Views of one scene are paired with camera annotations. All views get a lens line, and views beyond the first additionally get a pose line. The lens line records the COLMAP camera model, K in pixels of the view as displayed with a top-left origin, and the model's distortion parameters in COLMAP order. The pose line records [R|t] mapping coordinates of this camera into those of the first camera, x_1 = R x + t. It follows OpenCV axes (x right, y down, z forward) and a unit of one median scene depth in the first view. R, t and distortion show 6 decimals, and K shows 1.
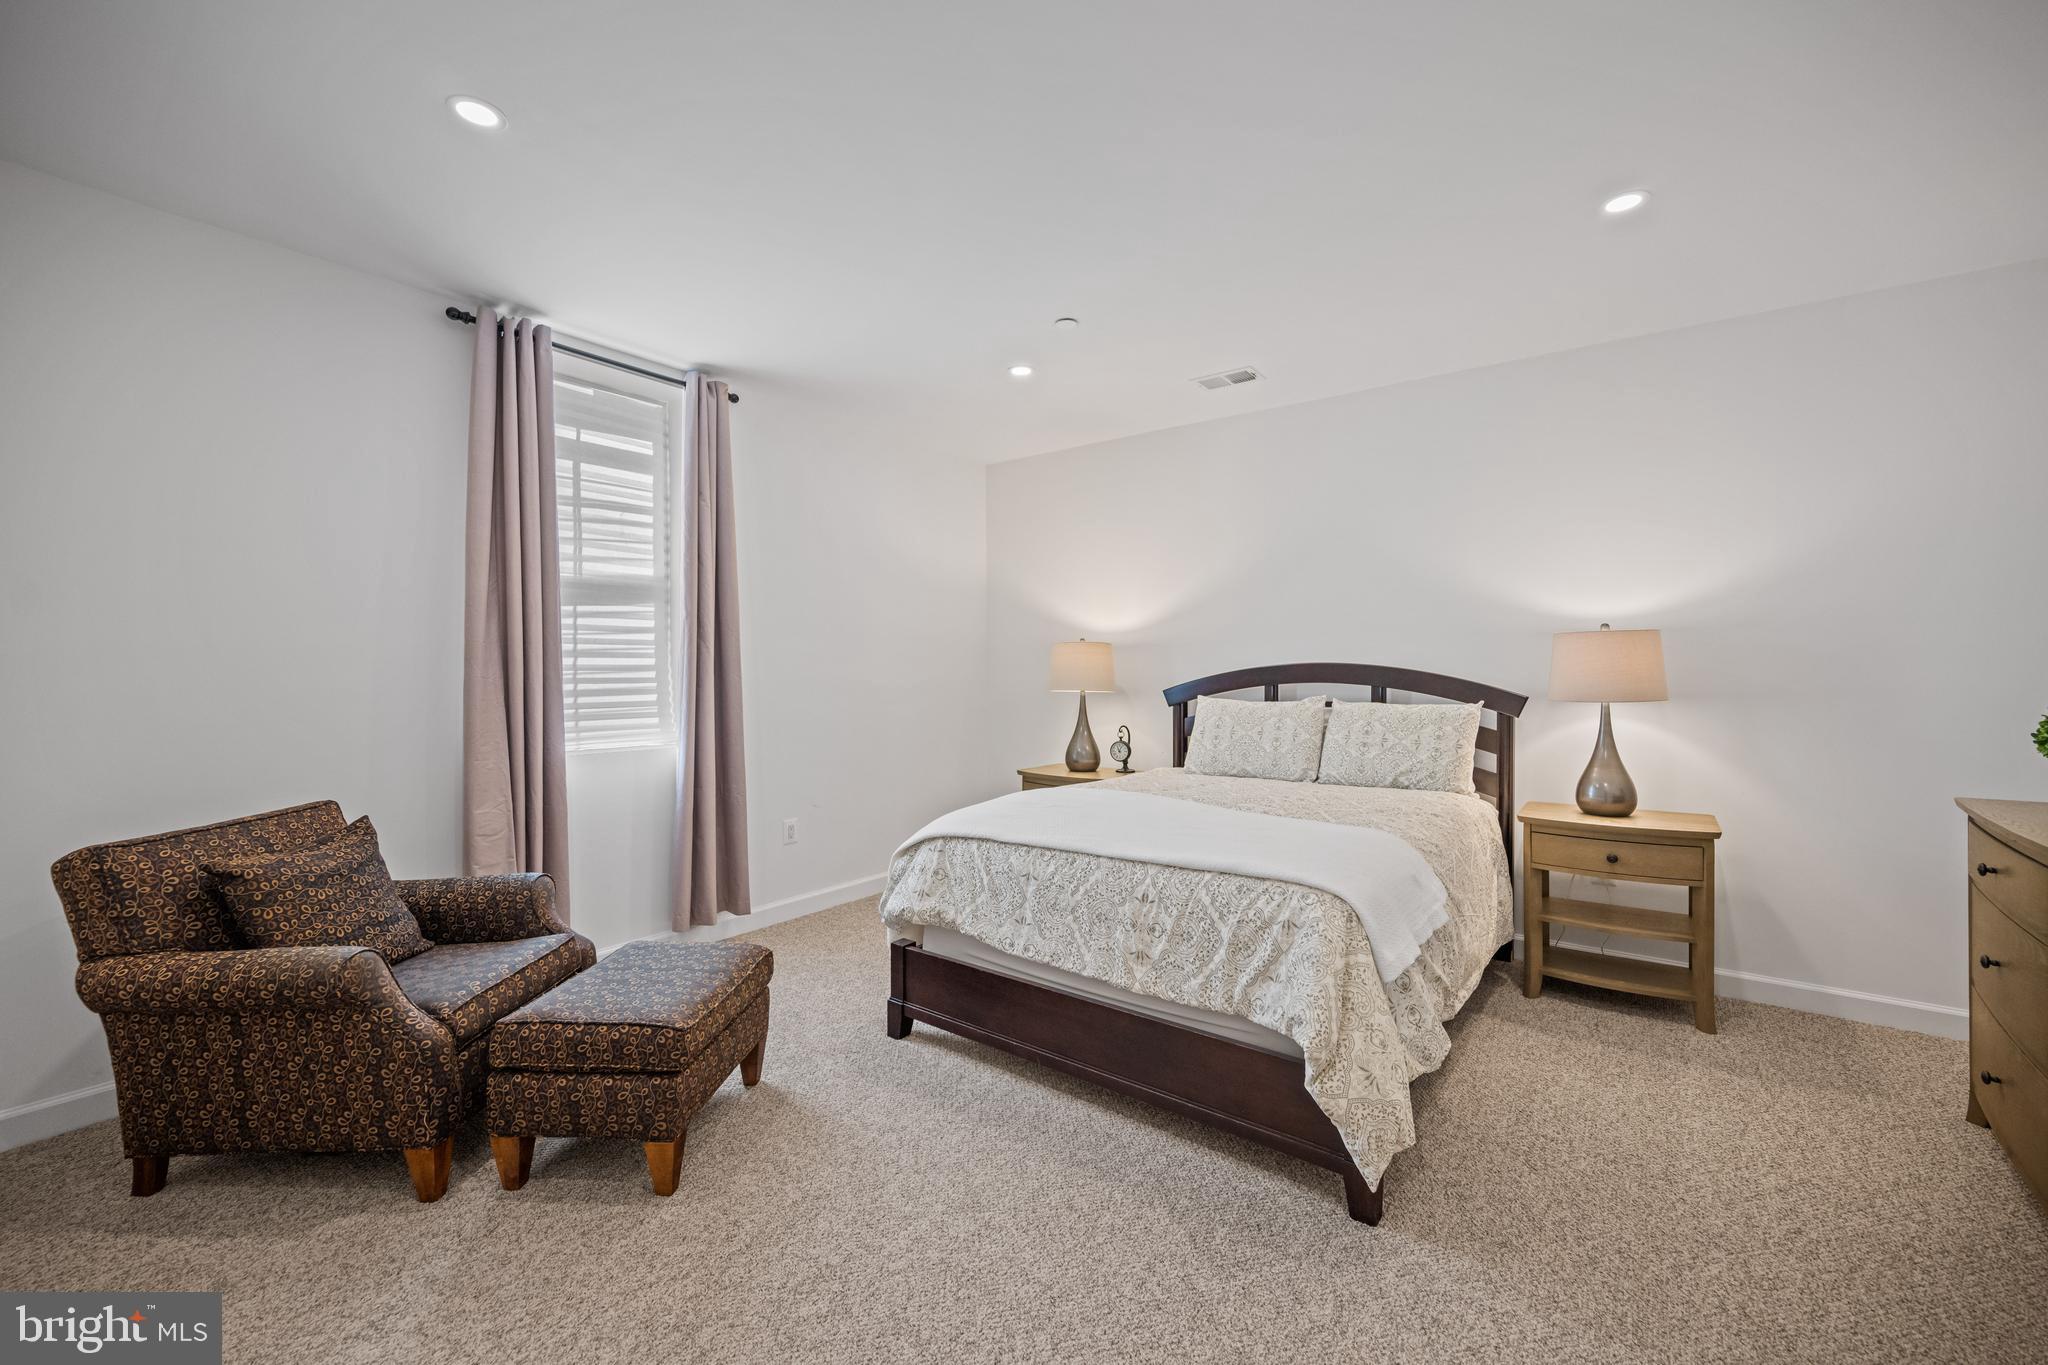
lens RADIAL K [[807.9, 0, 1035.9], [0, 807.9, 672.9], [0, 0, 1]] dist [-0.002573, -0.000111]
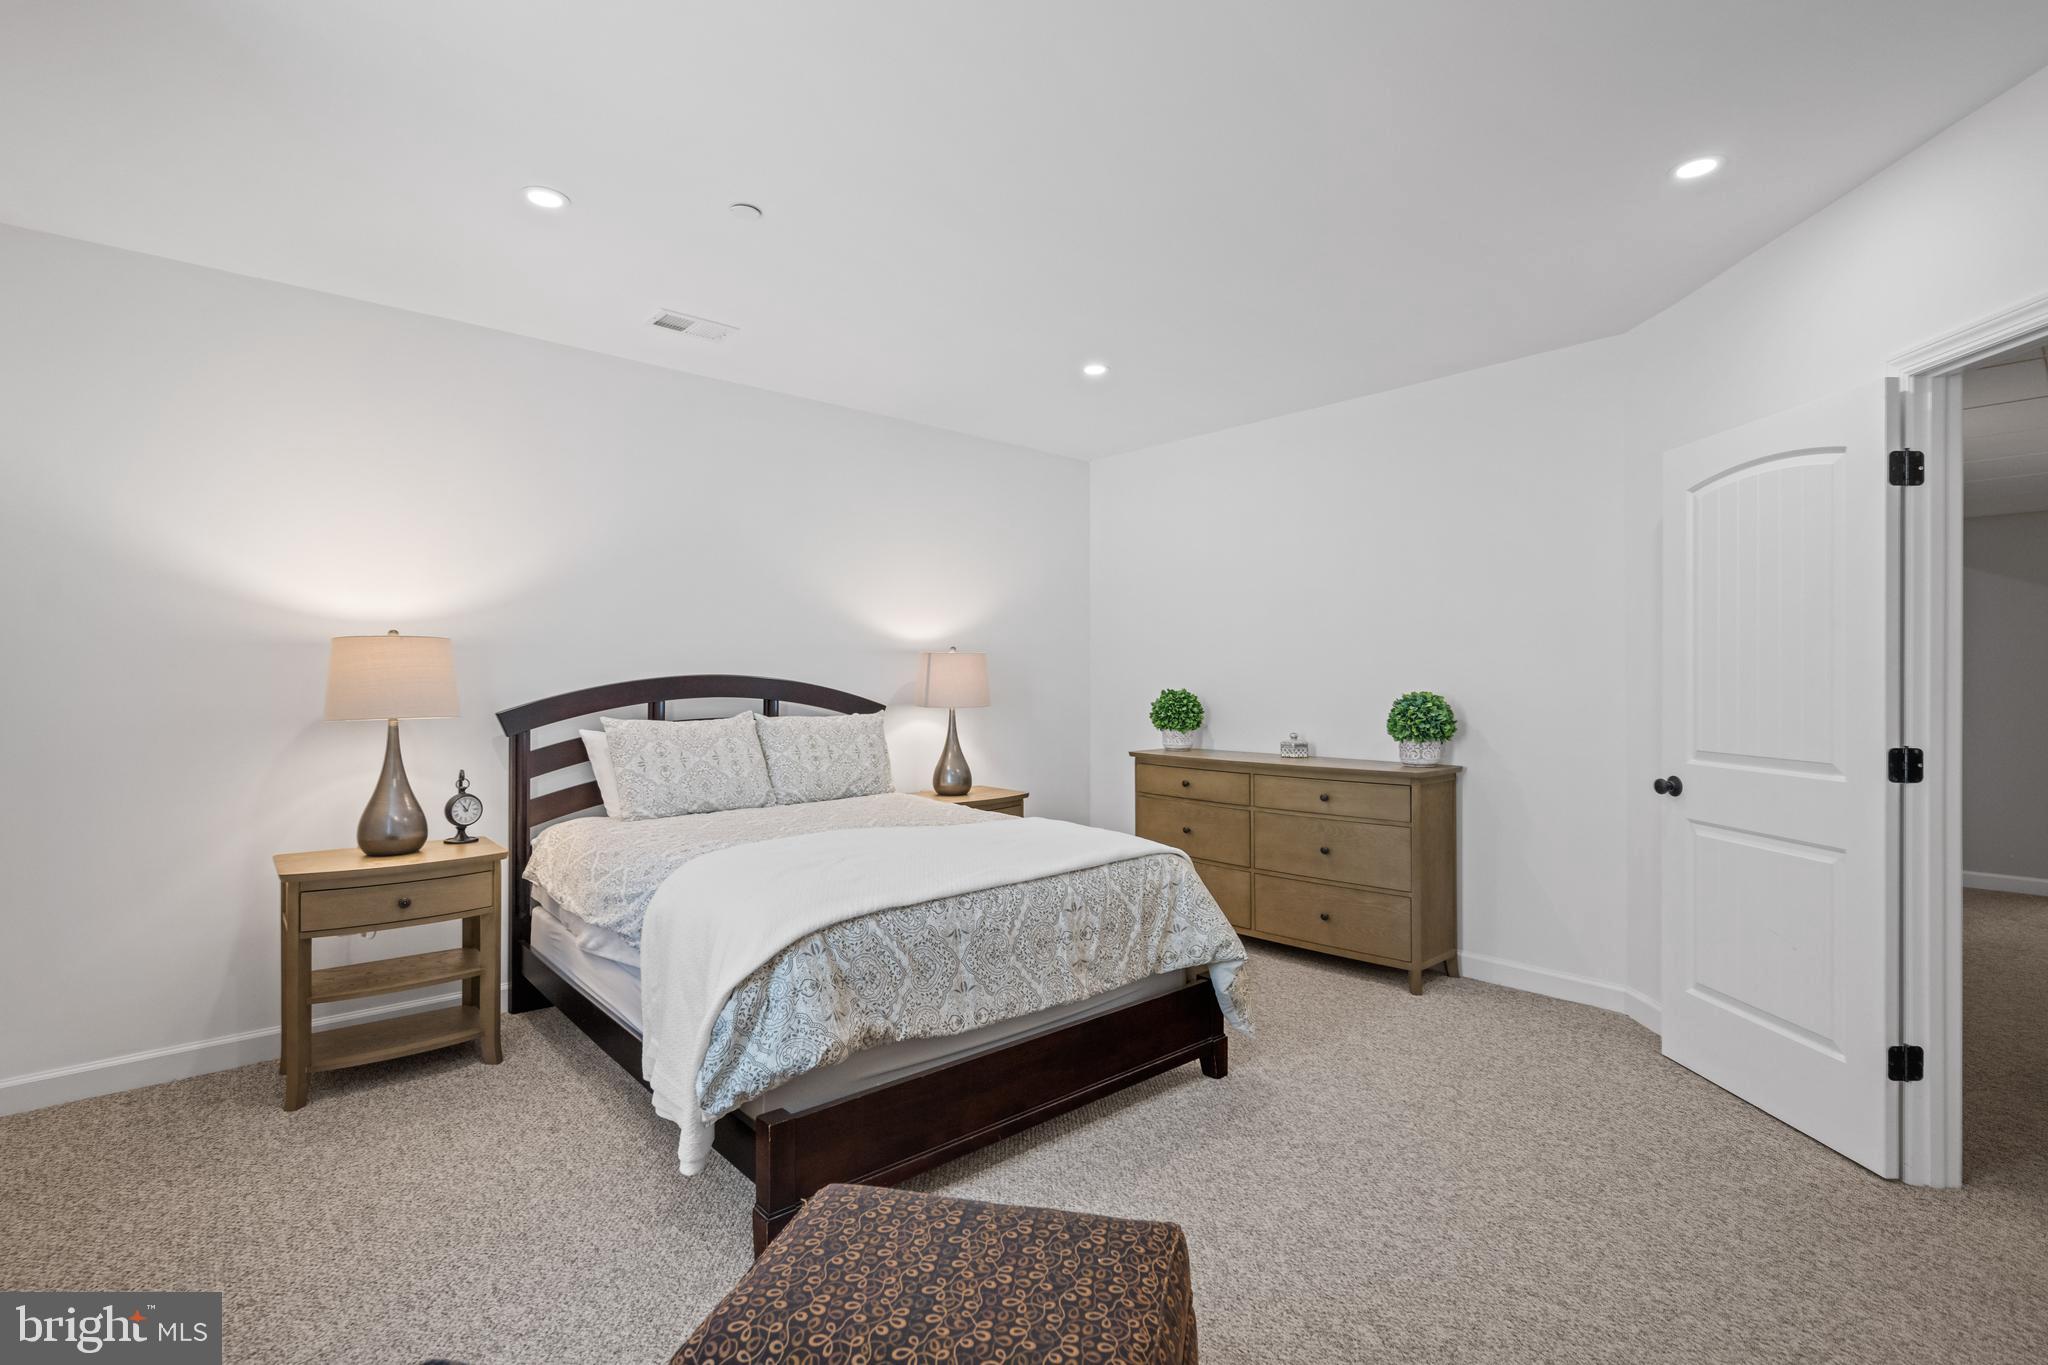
lens RADIAL K [[987.1, 0, 1036.2], [0, 987.1, 690.1], [0, 0, 1]] dist [0.001576, 0.000091]
pose [[0.178448, -0.006495, 0.983928, -0.918709], [0.003547, 0.999976, 0.005958, 0.000114], [-0.983943, 0.002427, 0.178466, 0.697867]]
